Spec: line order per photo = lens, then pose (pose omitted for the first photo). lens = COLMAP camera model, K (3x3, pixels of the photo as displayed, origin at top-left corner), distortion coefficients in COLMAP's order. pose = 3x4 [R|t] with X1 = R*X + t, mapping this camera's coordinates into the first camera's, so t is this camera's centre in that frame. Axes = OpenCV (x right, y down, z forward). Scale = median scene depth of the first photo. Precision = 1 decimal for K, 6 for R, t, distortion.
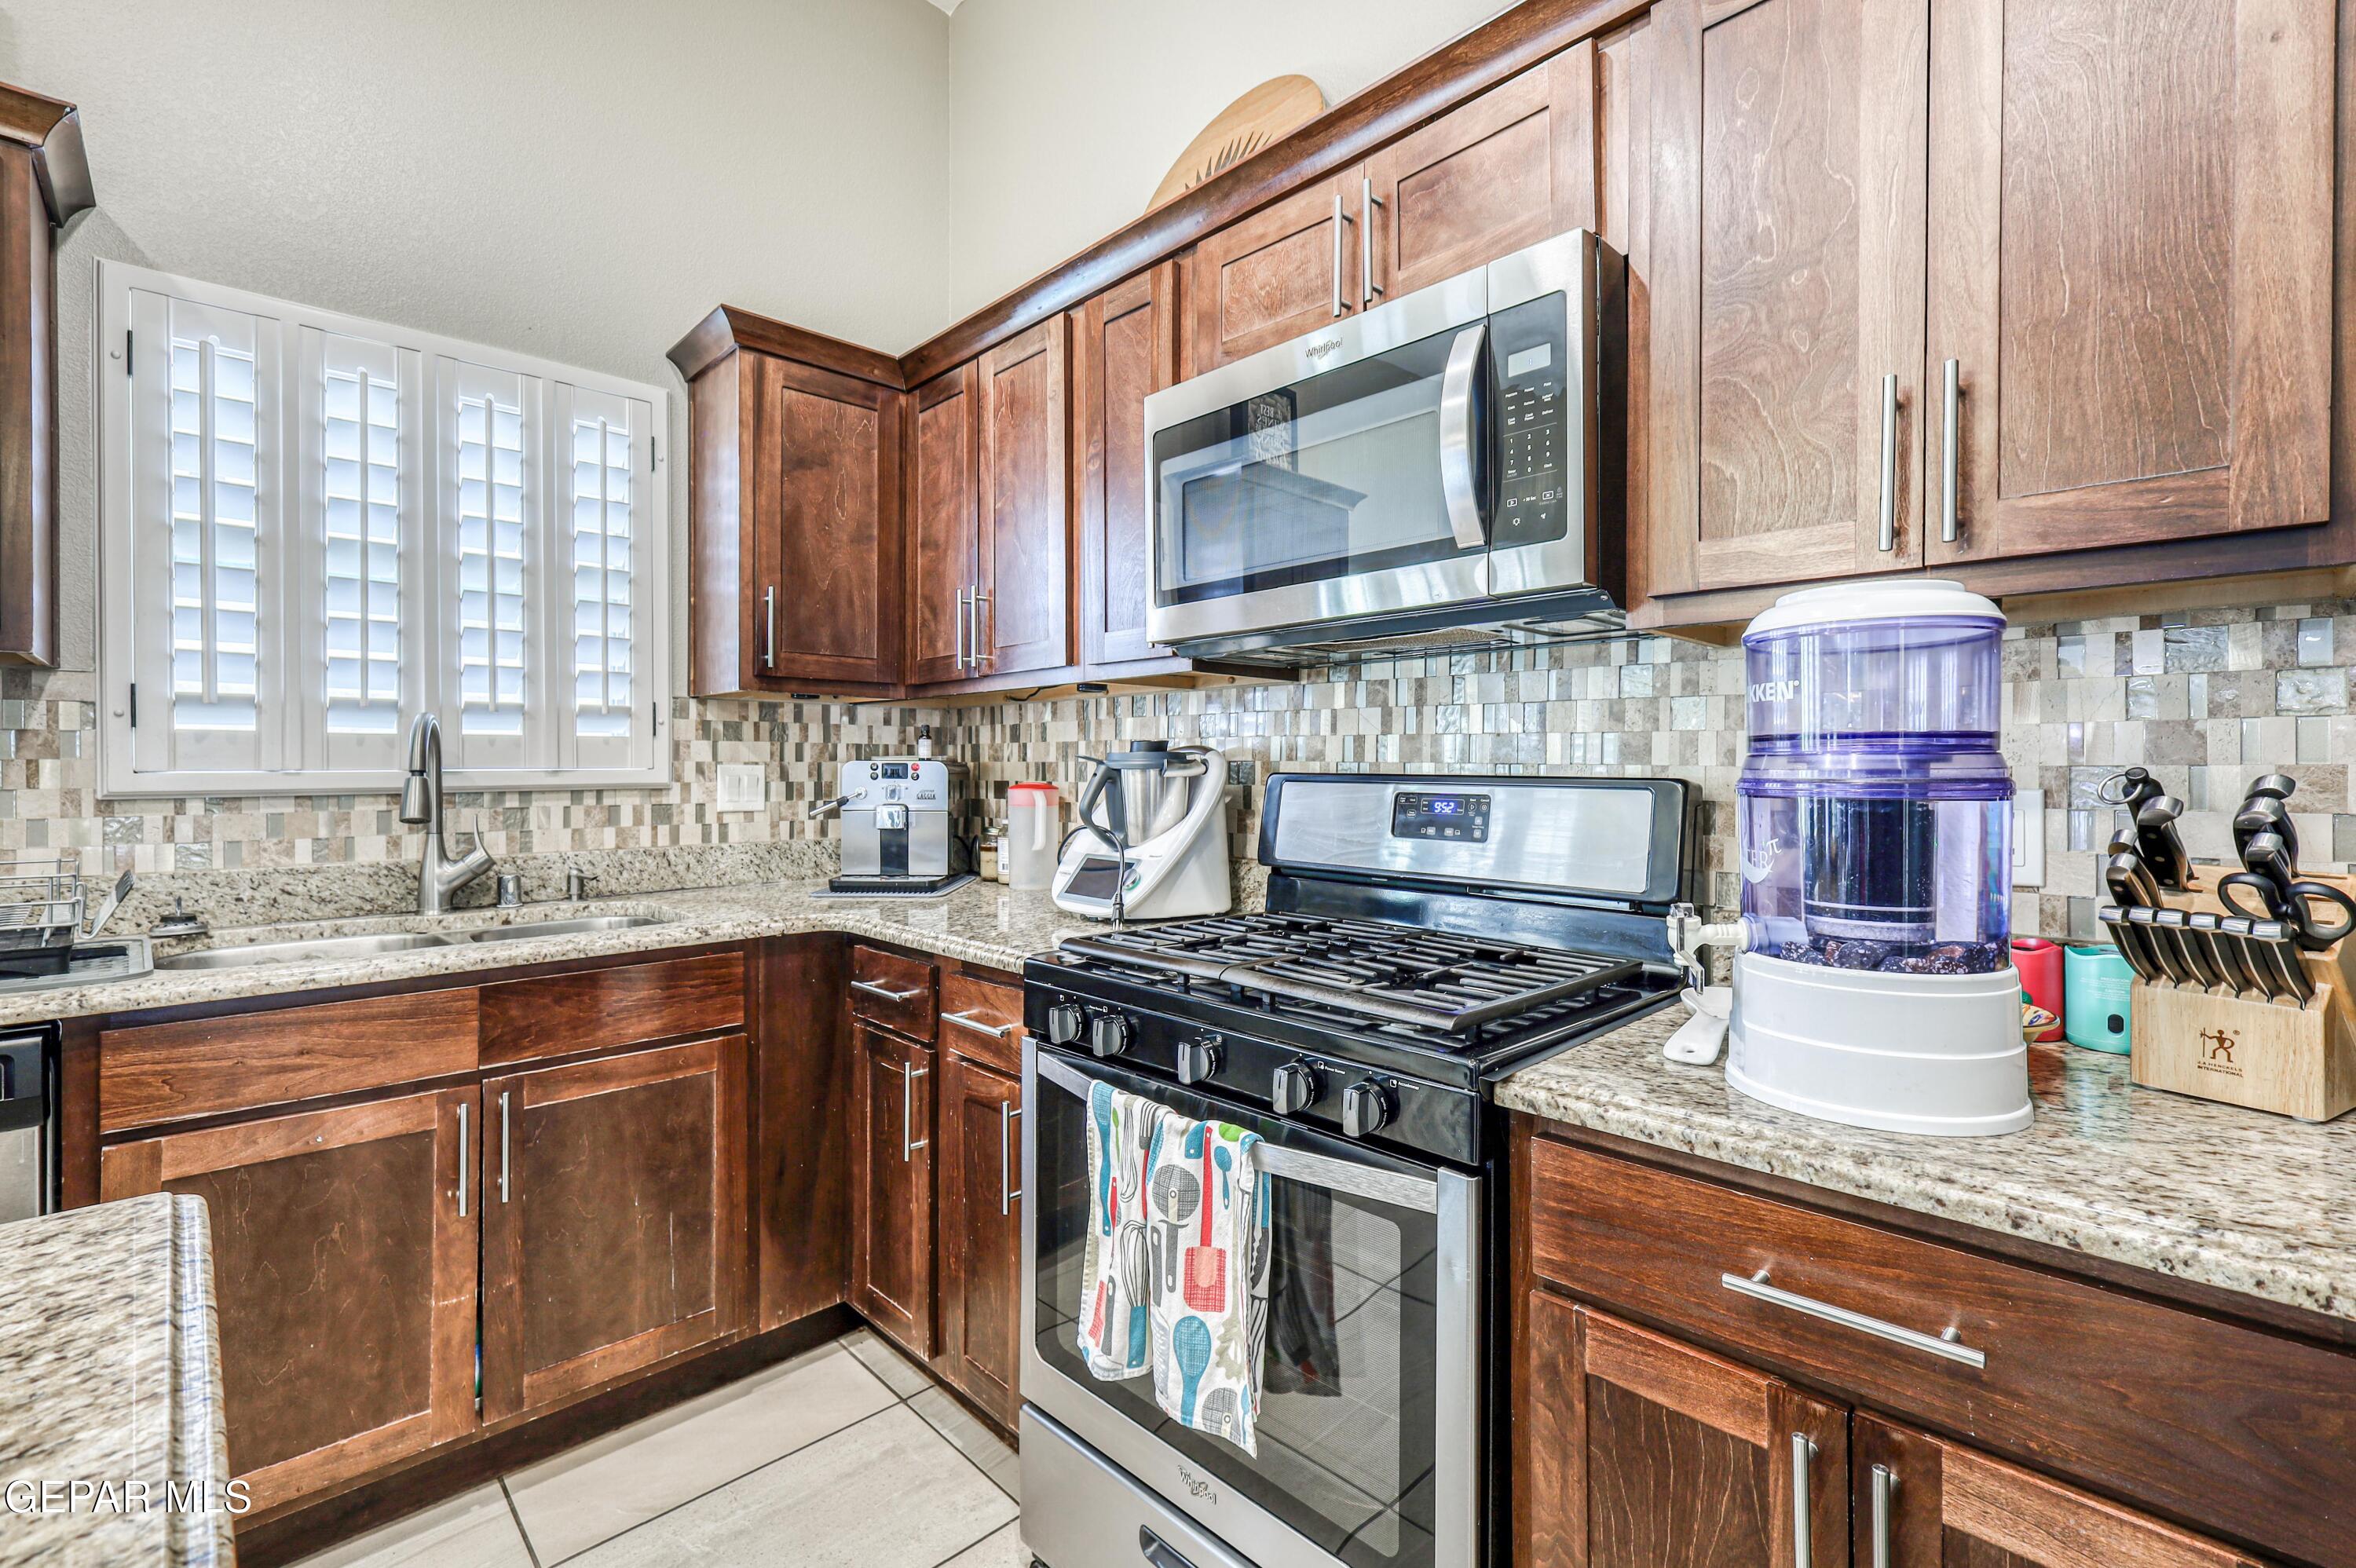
lens RADIAL K [[1043.7, 0, 1200.9], [0, 1043.7, 776.9], [0, 0, 1]] dist [0.004187, -0.001231]
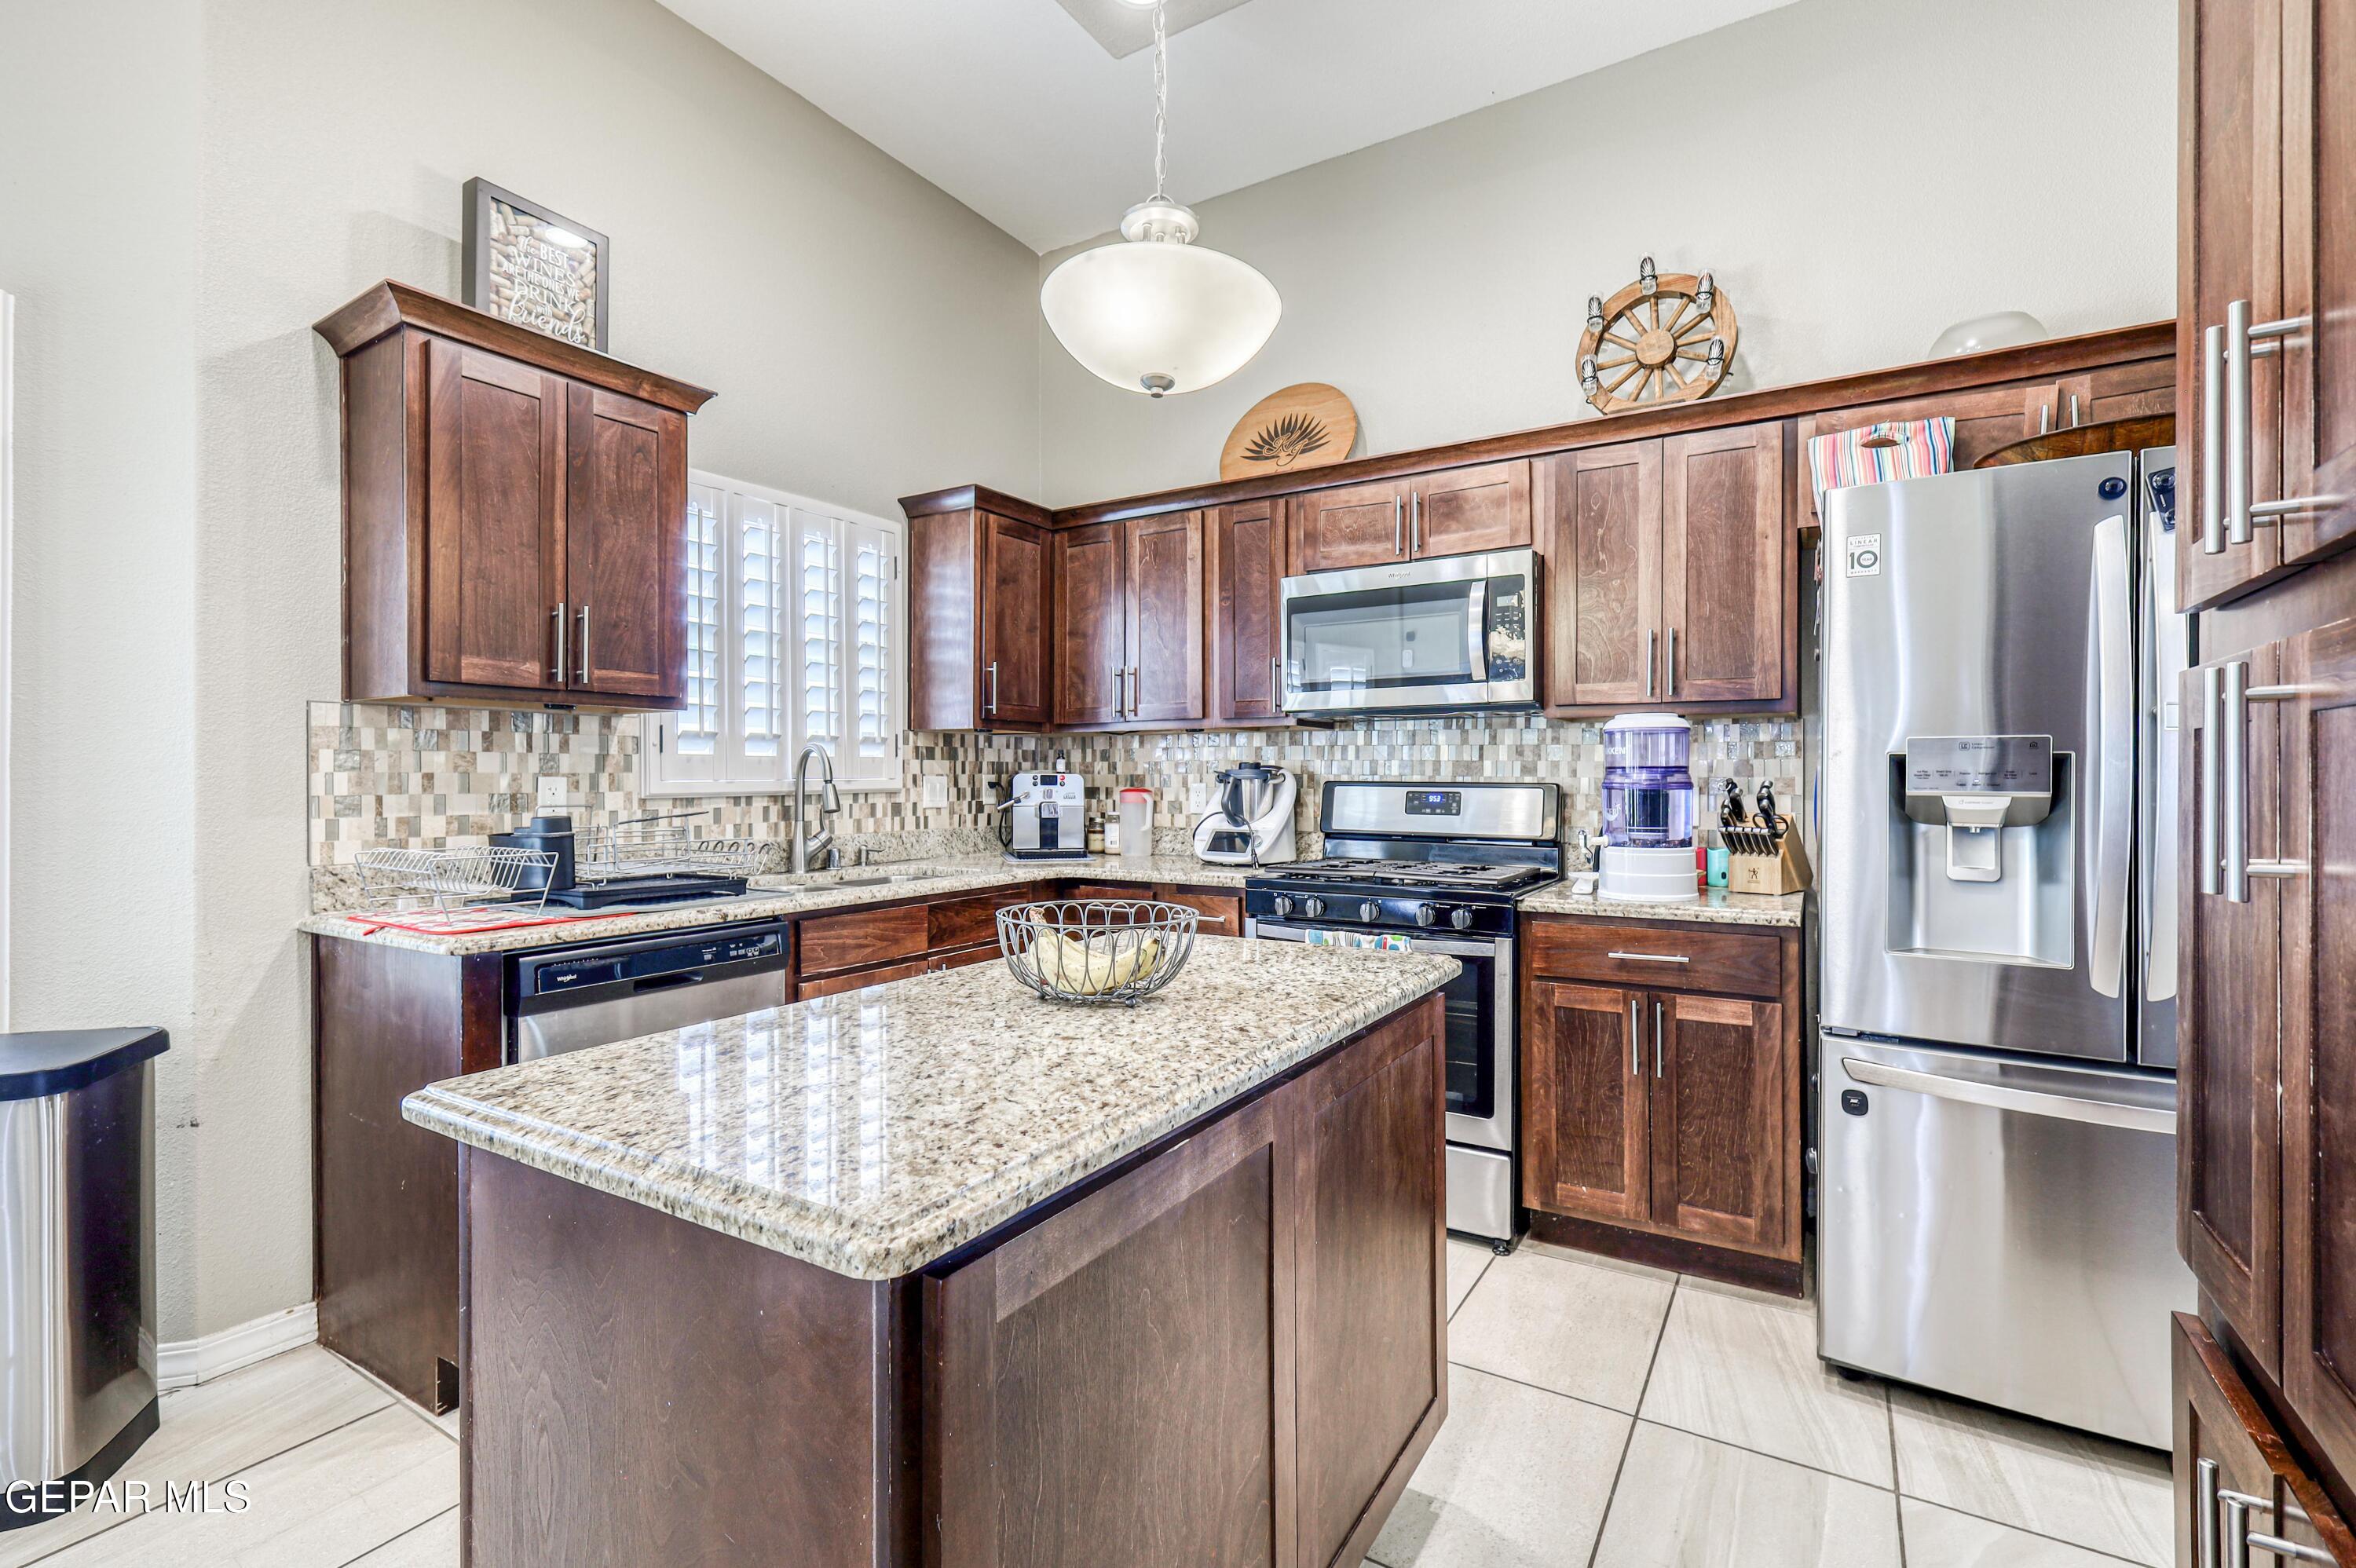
lens RADIAL K [[1043.7, 0, 1196.4], [0, 1043.7, 785.8], [0, 0, 1]] dist [0.004187, -0.001231]
pose [[0.970241, -0.002762, 0.242127, -0.674263], [0.002861, 0.999996, -0.000058, 0.004587], [-0.242126, 0.000749, 0.970244, -0.789954]]
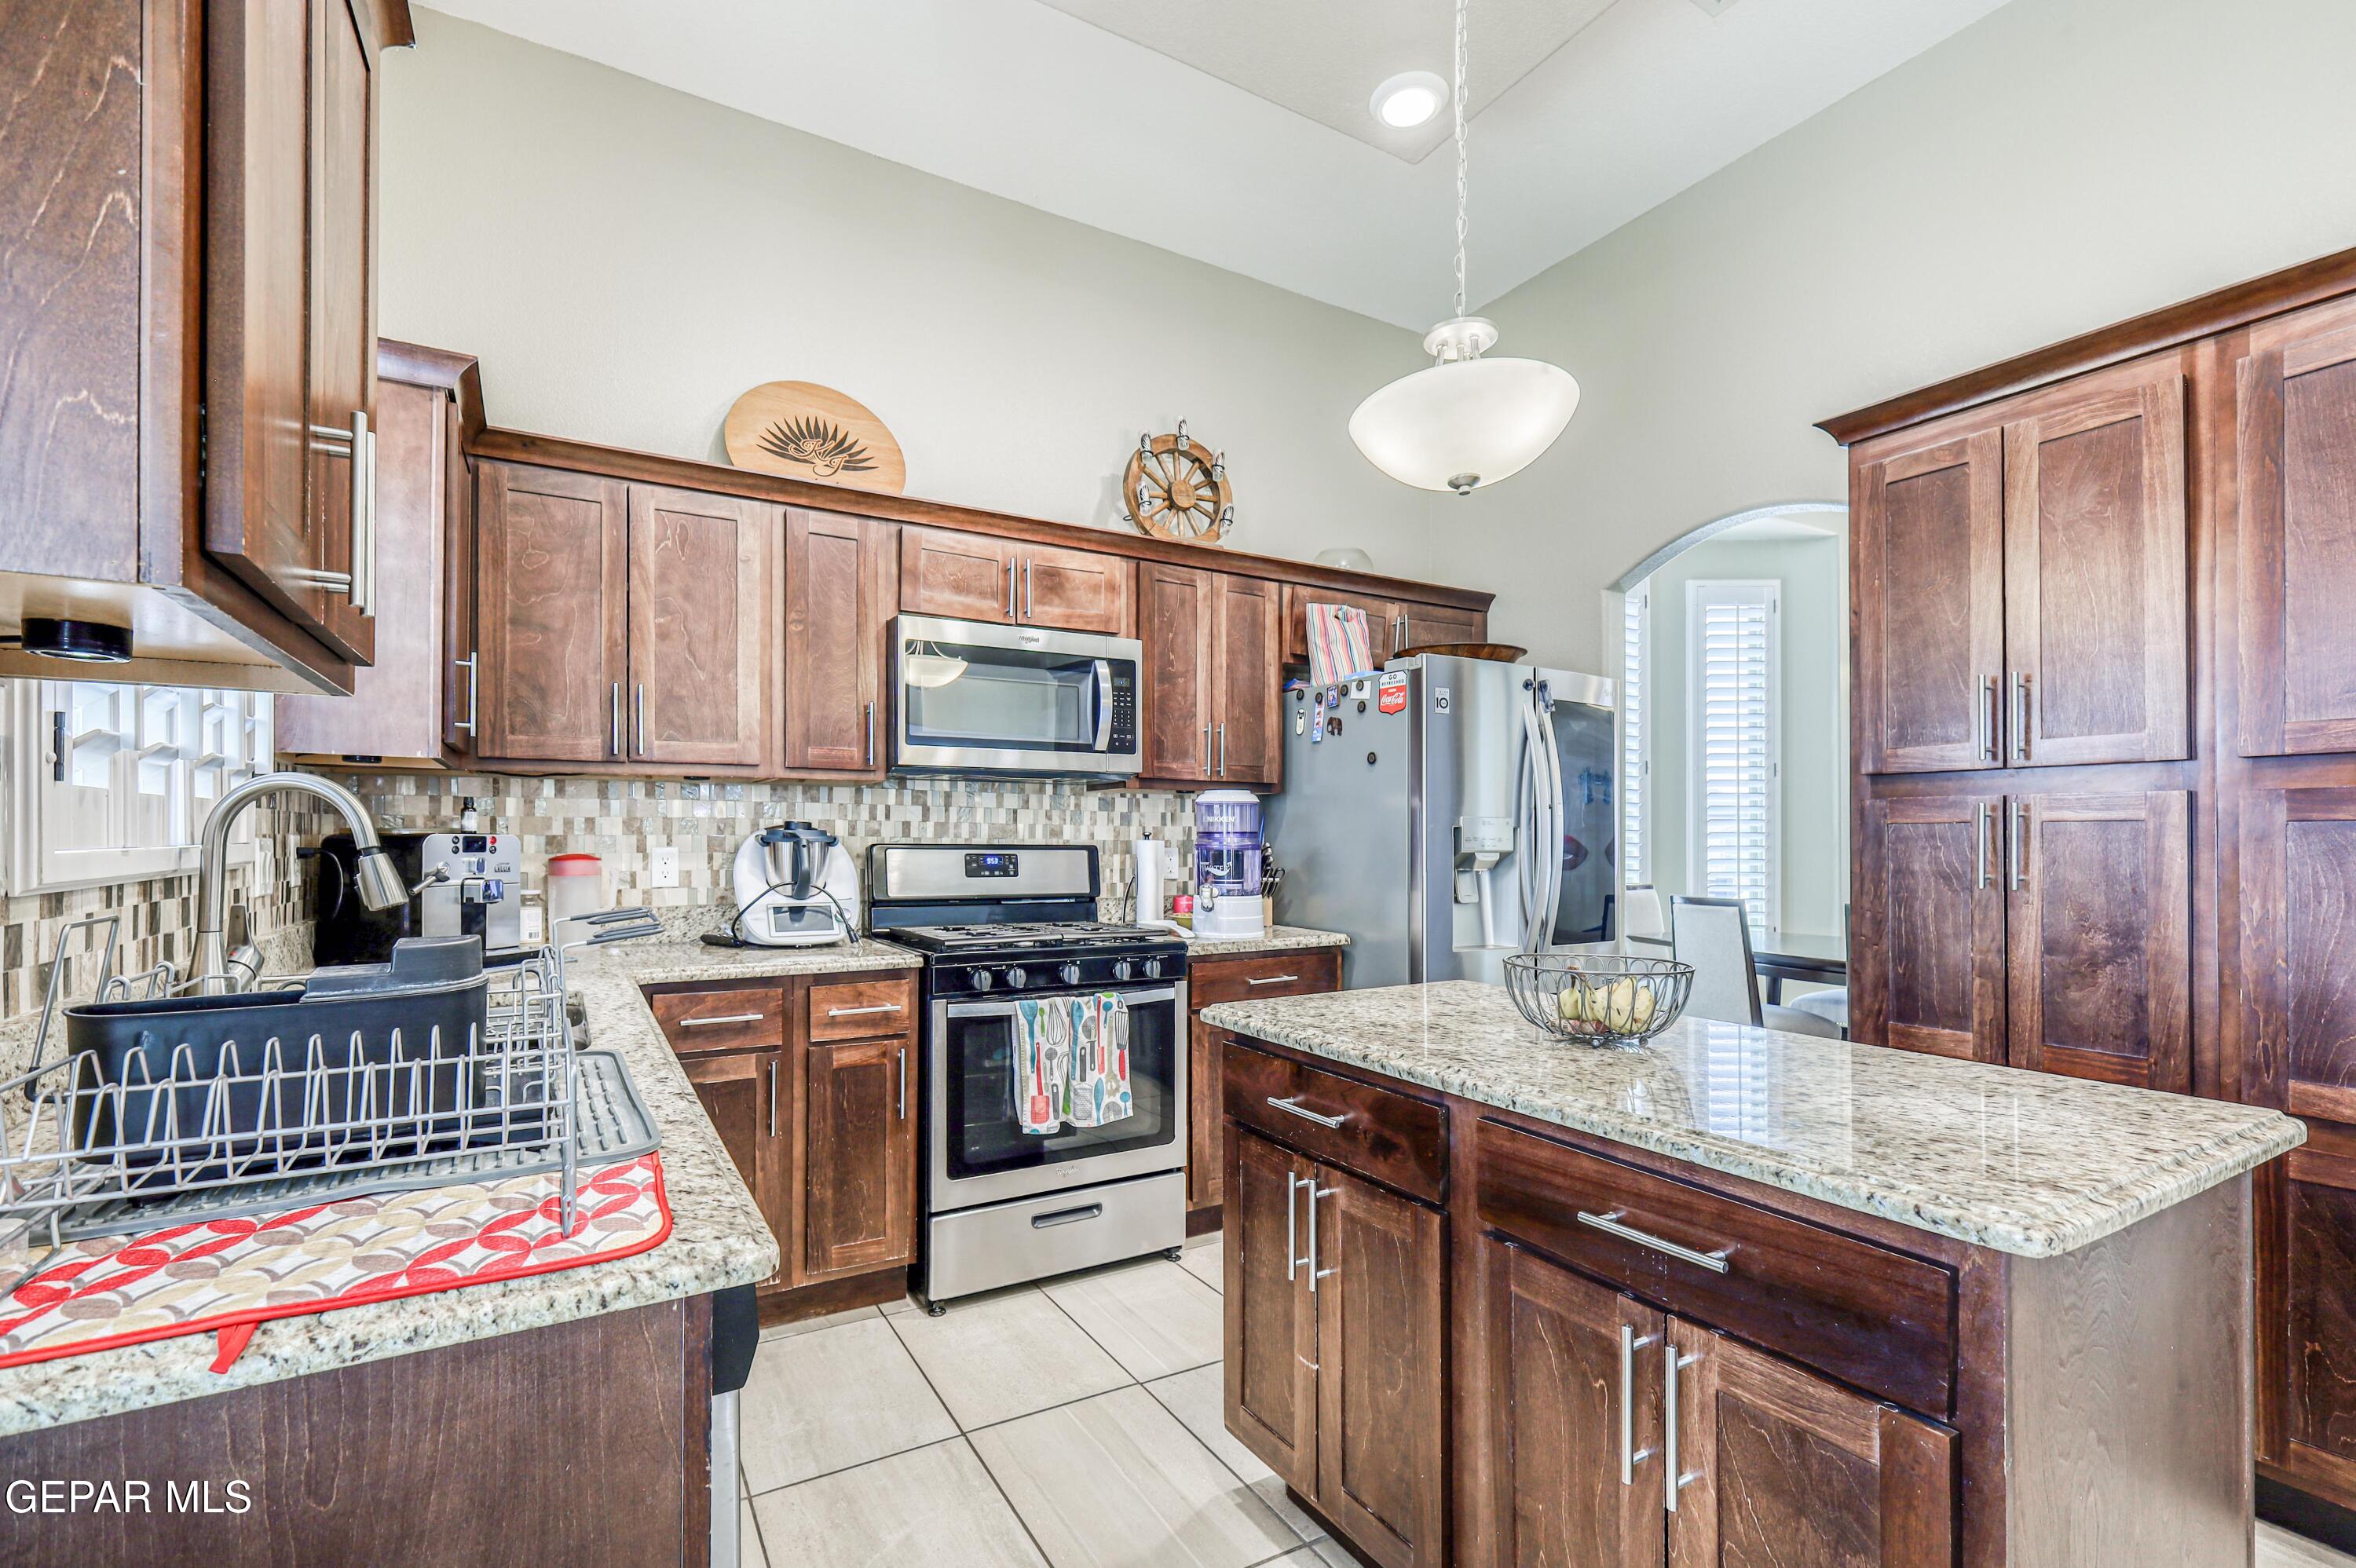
lens RADIAL K [[1043.7, 0, 1133.7], [0, 1043.7, 844.1], [0, 0, 1]] dist [0.004187, -0.001231]
pose [[0.266040, -0.006550, 0.963940, -1.596852], [0.005812, 0.999970, 0.005191, -0.010924], [-0.963945, 0.004221, 0.266070, 0.217900]]
